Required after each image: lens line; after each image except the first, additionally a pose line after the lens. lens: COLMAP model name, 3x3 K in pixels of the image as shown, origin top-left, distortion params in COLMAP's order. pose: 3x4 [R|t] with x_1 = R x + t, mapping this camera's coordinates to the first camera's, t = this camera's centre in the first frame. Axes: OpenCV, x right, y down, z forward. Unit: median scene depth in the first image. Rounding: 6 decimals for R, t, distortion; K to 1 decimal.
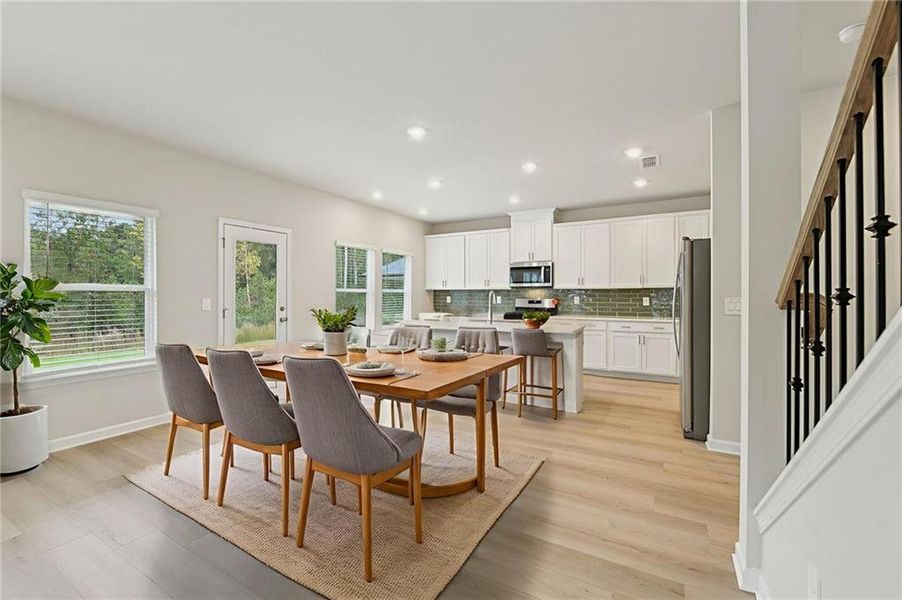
lens RADIAL K [[380.5, 0, 441.9], [0, 380.5, 299.0], [0, 0, 1]] dist [-0.010923, -0.000552]
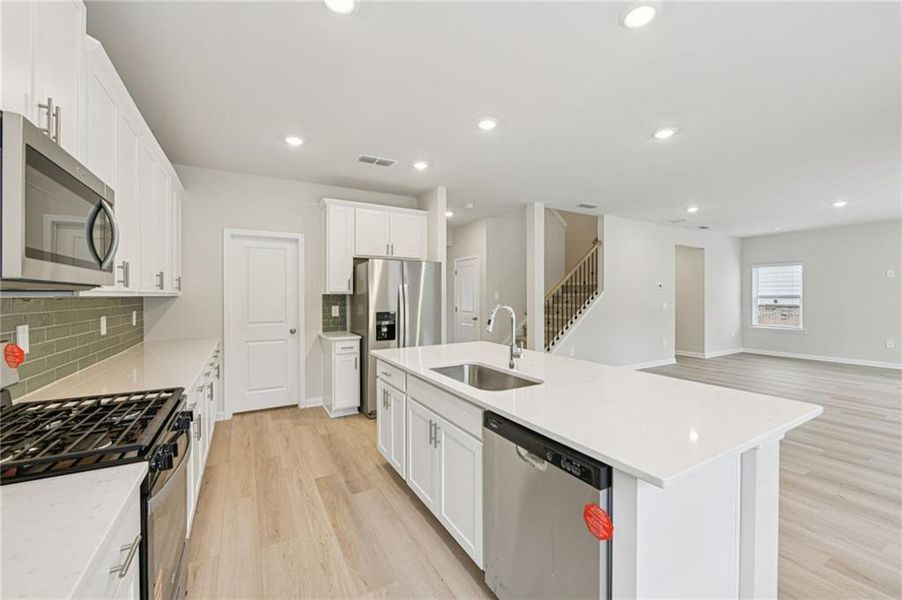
lens RADIAL K [[360.6, 0, 448.2], [0, 360.6, 296.8], [0, 0, 1]] dist [-0.006956, -0.000278]
pose [[-0.862991, 0.003302, 0.505208, -0.026184], [0.010405, 0.999883, 0.011238, -0.026173], [-0.505112, 0.014955, -0.862924, 1.065234]]
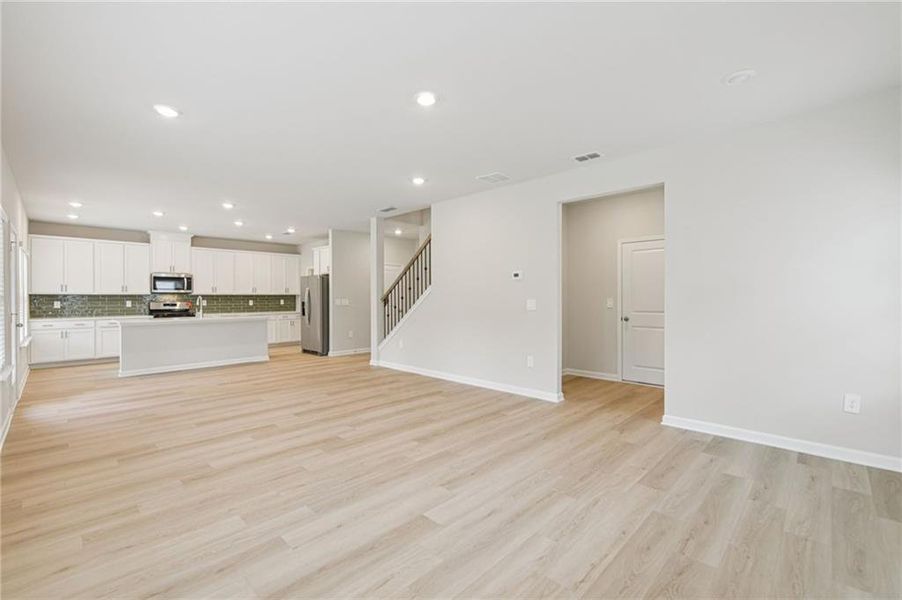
lens RADIAL K [[380.5, 0, 441.9], [0, 380.5, 299.0], [0, 0, 1]] dist [-0.010923, -0.000552]
pose [[0.246309, -0.002374, 0.969188, -0.785402], [0.016408, 0.999864, -0.001721, 0.005989], [-0.969052, 0.016326, 0.246315, -0.193700]]
